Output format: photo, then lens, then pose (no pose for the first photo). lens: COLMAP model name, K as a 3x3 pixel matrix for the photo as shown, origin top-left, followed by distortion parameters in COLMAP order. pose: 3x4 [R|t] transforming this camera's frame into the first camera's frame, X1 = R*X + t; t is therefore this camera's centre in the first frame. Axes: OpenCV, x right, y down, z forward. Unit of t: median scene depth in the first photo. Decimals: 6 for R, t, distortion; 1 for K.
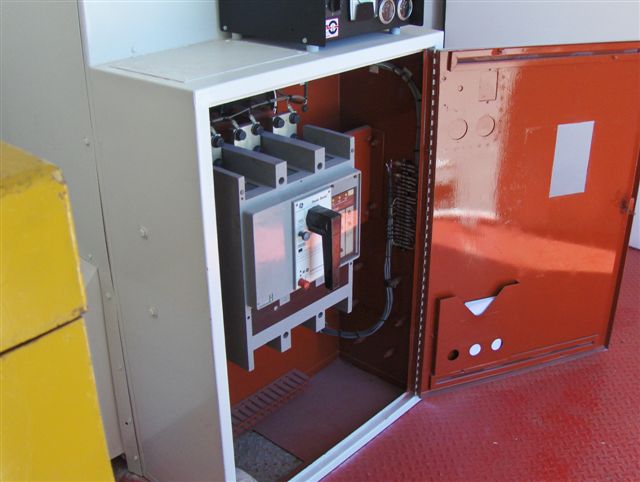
lens RADIAL K [[753.3, 0, 320.0], [0, 753.3, 241.0], [0, 0, 1]] dist [-0.238956, 0.156562]
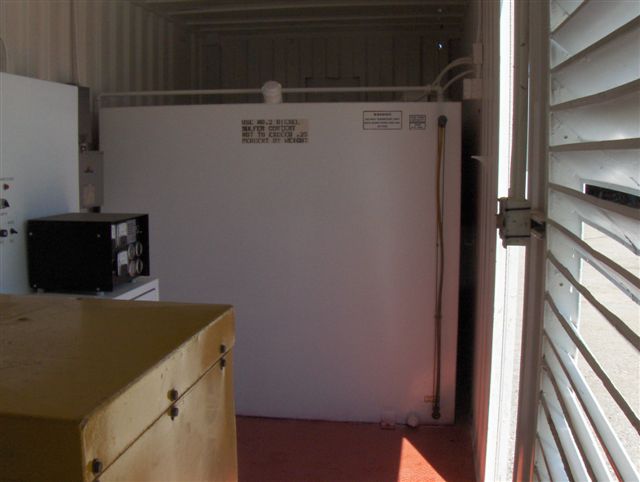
lens RADIAL K [[753.3, 0, 320.0], [0, 753.3, 241.0], [0, 0, 1]] dist [-0.238956, 0.156562]
pose [[0.843272, -0.050948, 0.535067, -0.473752], [0.222634, 0.939191, -0.261447, 0.175328], [-0.489210, 0.339595, 0.803336, -0.623340]]
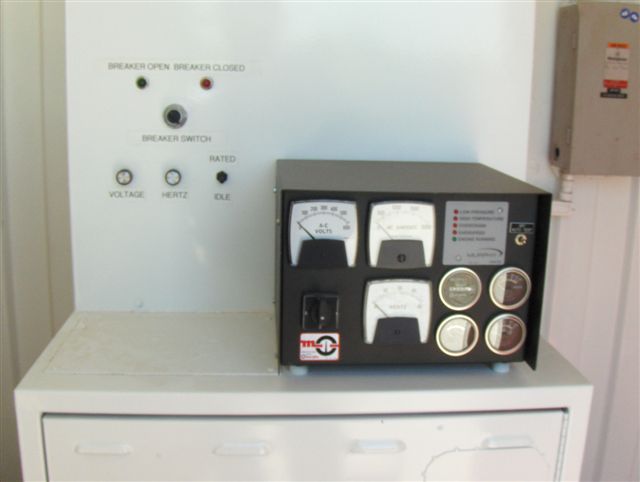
lens RADIAL K [[753.3, 0, 320.0], [0, 753.3, 241.0], [0, 0, 1]] dist [-0.238956, 0.156562]
pose [[0.716416, 0.172900, -0.675910, 0.432653], [-0.324400, 0.940261, -0.103319, -0.300458], [0.617668, 0.293284, 0.729706, 0.483513]]
